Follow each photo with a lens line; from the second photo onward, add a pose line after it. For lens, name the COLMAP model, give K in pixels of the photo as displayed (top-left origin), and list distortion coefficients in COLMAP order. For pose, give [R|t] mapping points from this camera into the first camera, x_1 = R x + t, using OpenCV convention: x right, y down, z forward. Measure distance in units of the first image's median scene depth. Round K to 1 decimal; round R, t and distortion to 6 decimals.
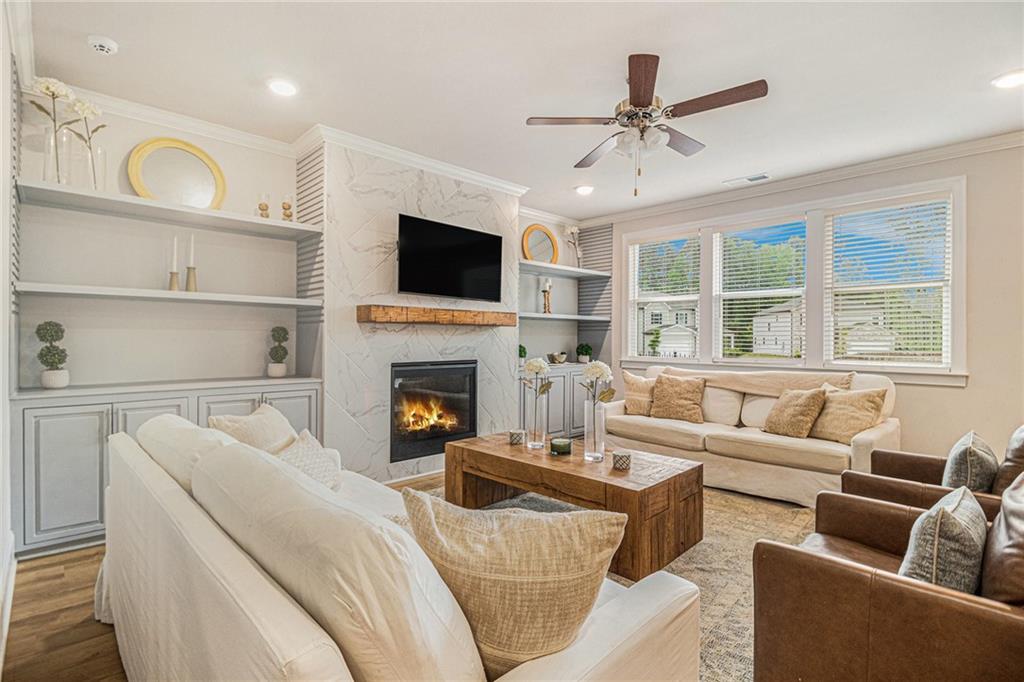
lens RADIAL K [[487.9, 0, 504.8], [0, 487.9, 336.1], [0, 0, 1]] dist [-0.000316, -0.000296]
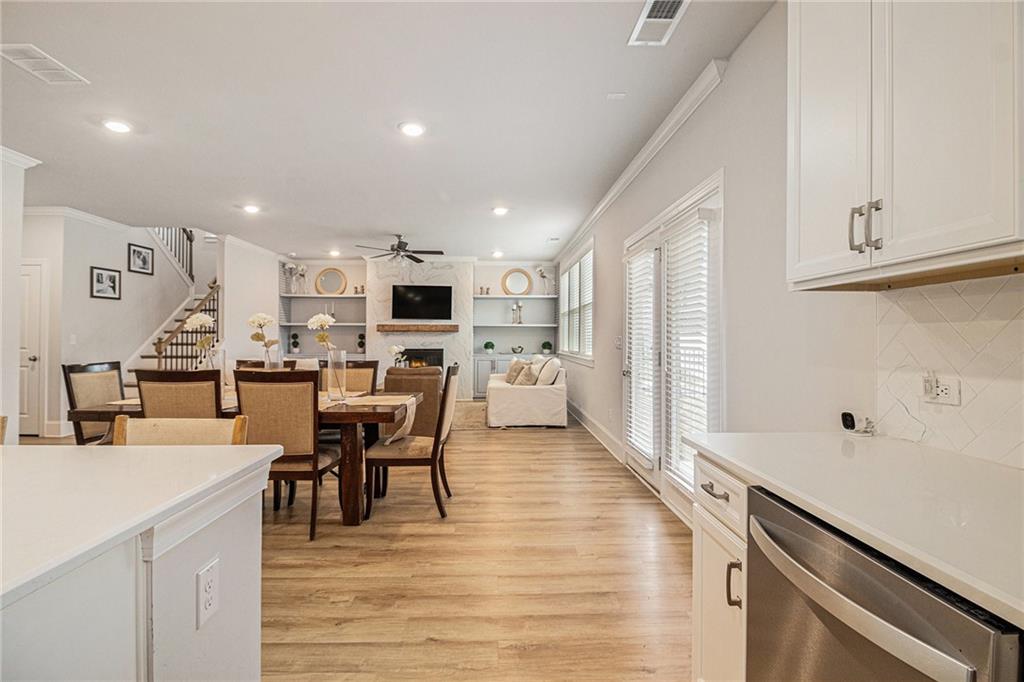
lens RADIAL K [[487.9, 0, 504.8], [0, 487.9, 336.1], [0, 0, 1]] dist [-0.000316, -0.000296]
pose [[0.738024, -0.001633, -0.674772, 1.575321], [0.004835, 0.999984, 0.002868, -0.008452], [0.674757, -0.005379, 0.738020, -0.332301]]
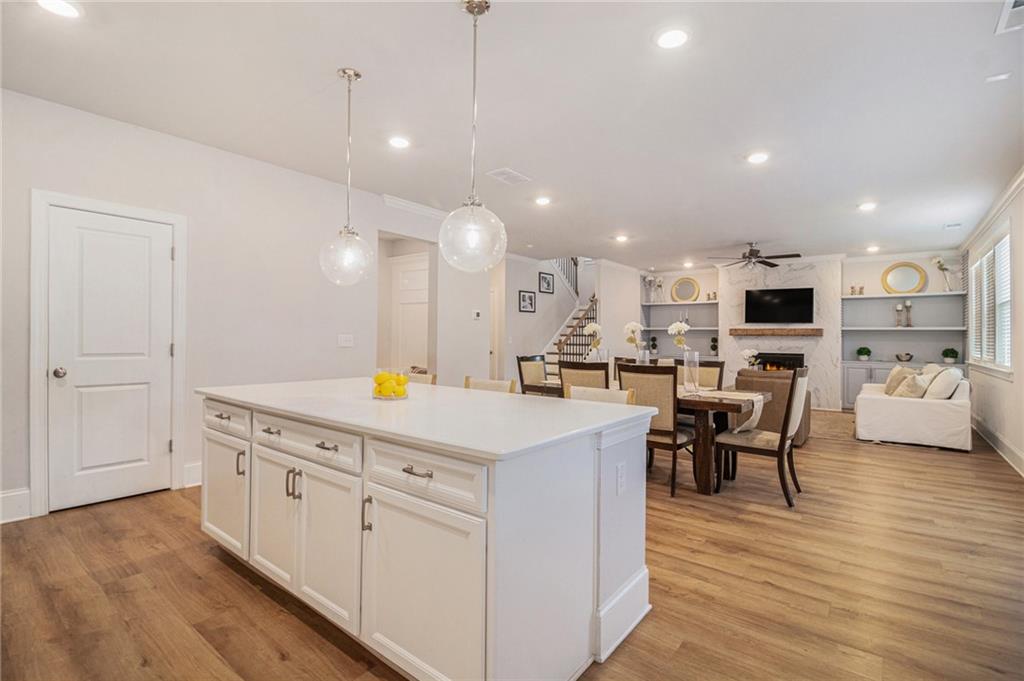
lens RADIAL K [[477.8, 0, 495.0], [0, 477.8, 319.3], [0, 0, 1]] dist [-0.020614, -0.001030]
pose [[0.109862, -0.038296, -0.993209, 1.755423], [-0.003572, 0.999236, -0.038924, -0.010387], [0.993940, 0.007824, 0.109642, -0.432986]]
